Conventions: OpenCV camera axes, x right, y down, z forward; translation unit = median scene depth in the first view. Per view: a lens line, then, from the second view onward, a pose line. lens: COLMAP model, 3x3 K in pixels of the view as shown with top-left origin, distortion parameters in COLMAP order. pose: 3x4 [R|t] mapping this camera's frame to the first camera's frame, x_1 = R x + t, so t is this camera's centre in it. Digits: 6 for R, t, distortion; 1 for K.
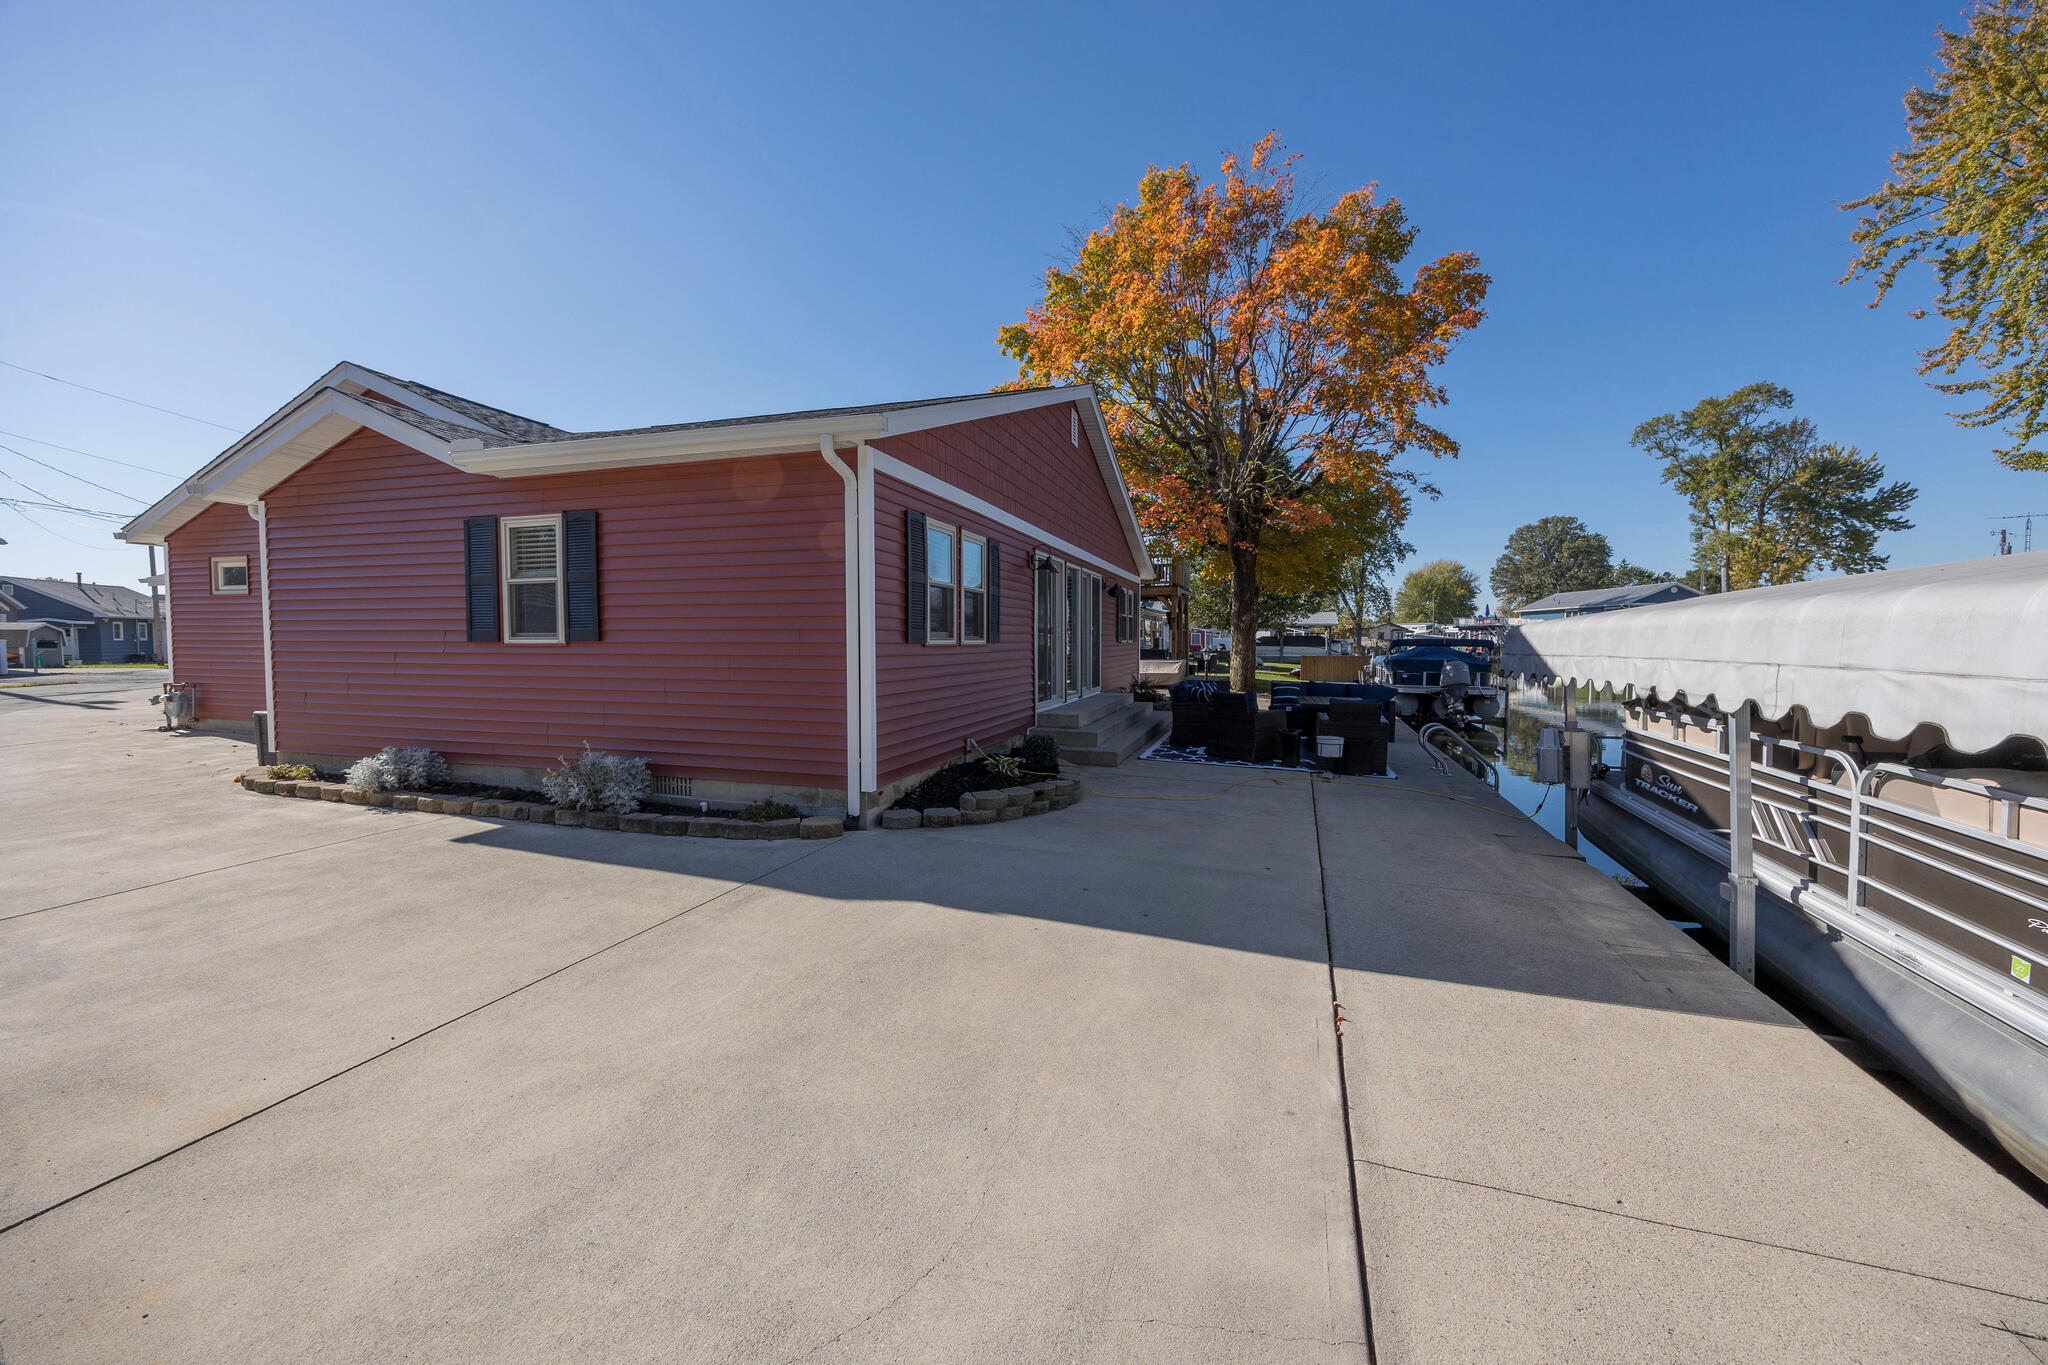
lens RADIAL K [[785.5, 0, 1027.5], [0, 785.5, 685.6], [0, 0, 1]] dist [-0.005552, 0.000094]
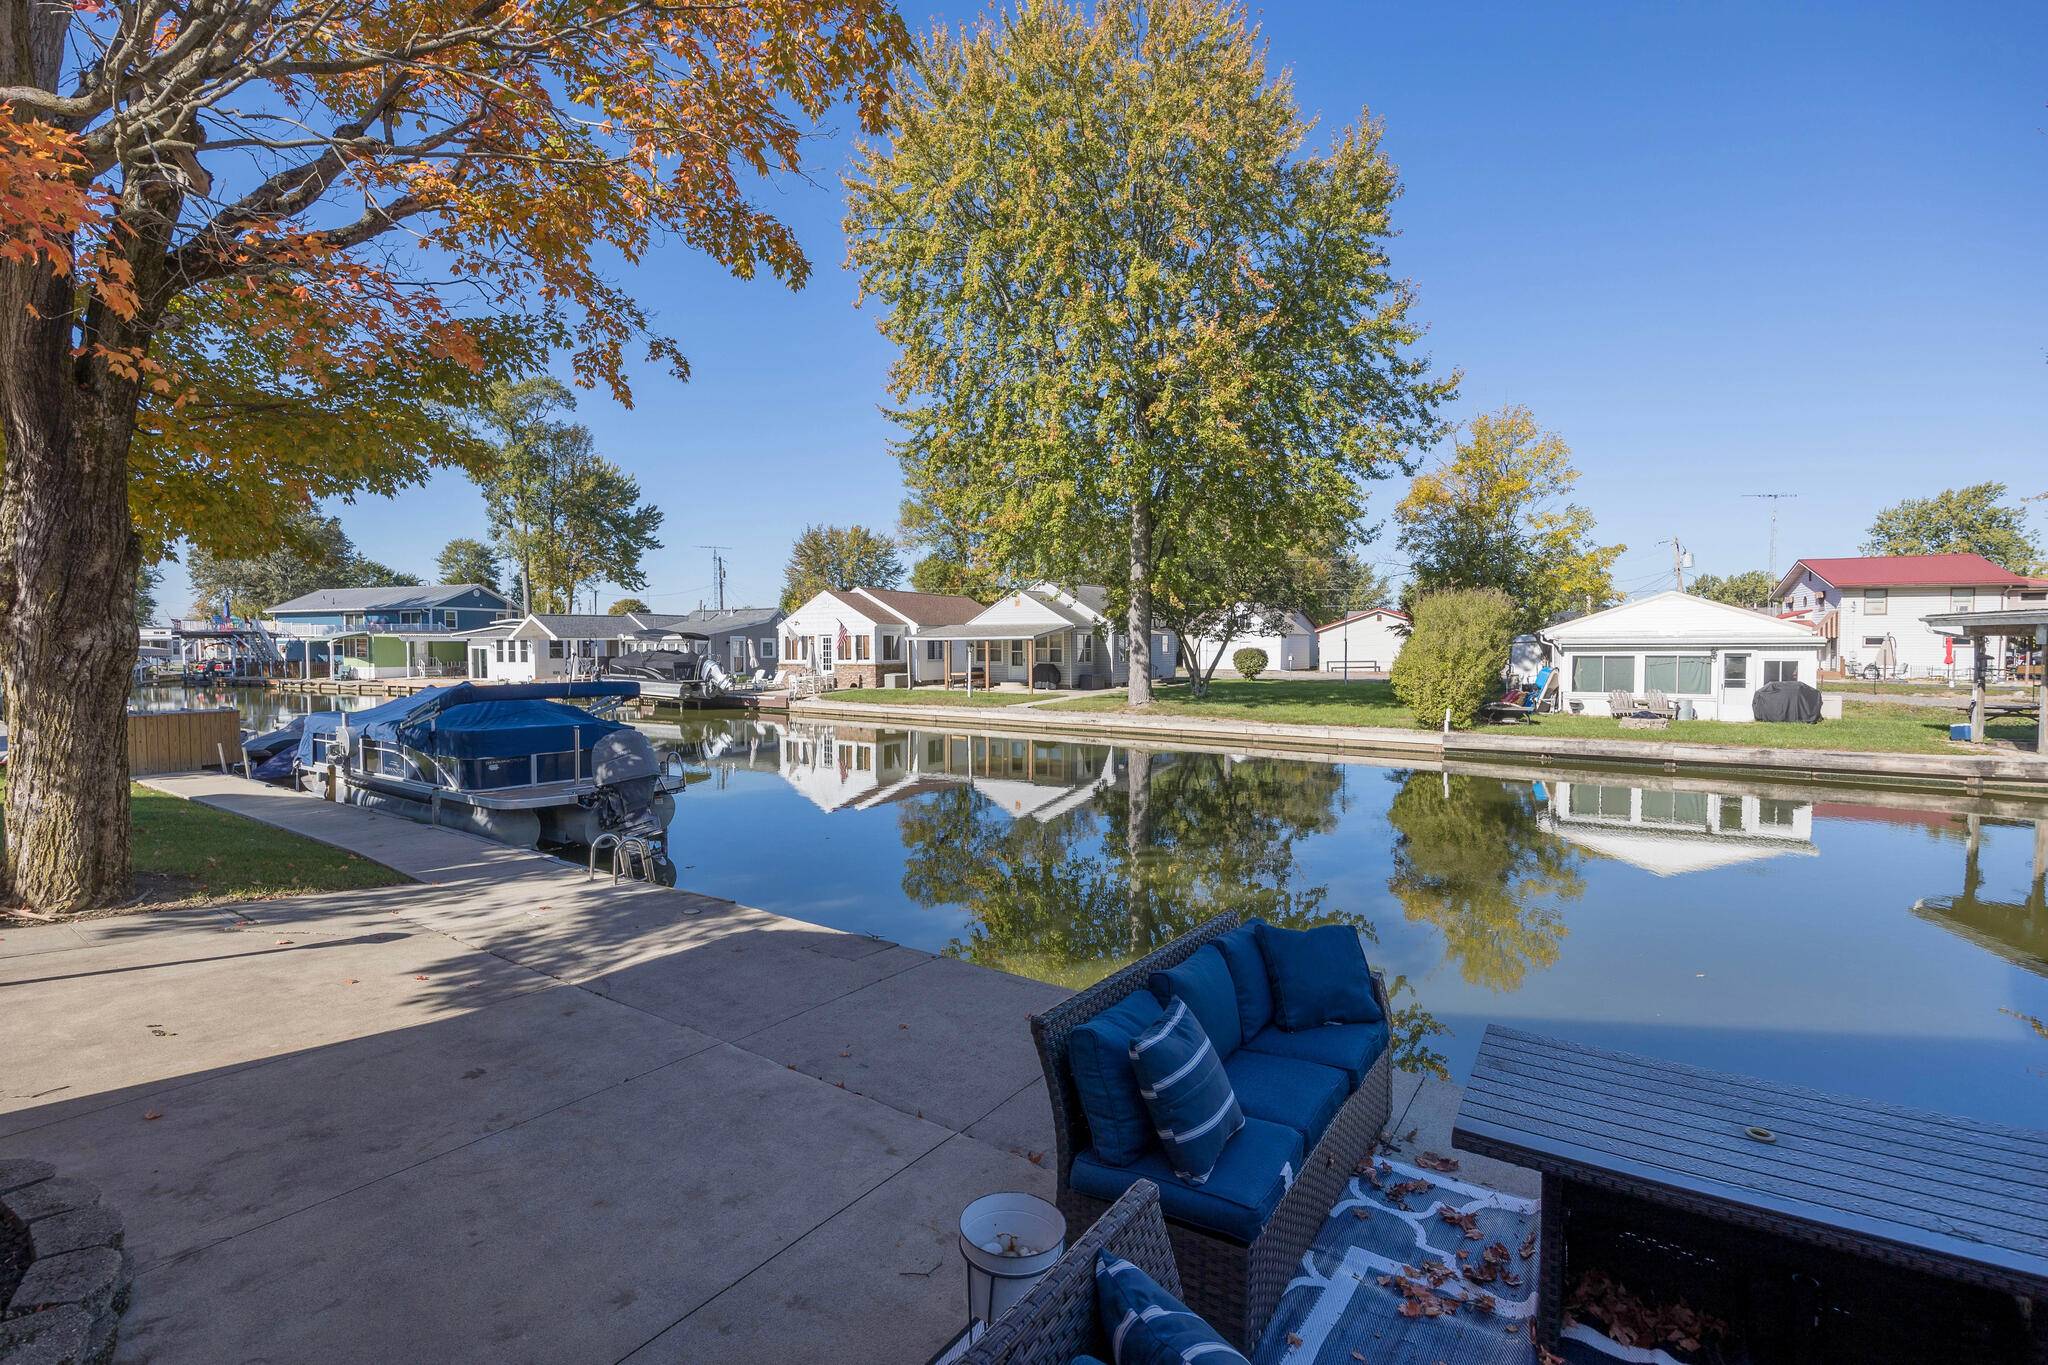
lens RADIAL K [[932.6, 0, 1028.0], [0, 932.6, 681.6], [0, 0, 1]] dist [-0.006125, -0.000333]
pose [[0.279606, -0.038178, 0.959355, 0.014708], [0.057654, 0.998074, 0.022915, -0.015184], [-0.958382, 0.048903, 0.281269, 0.148736]]
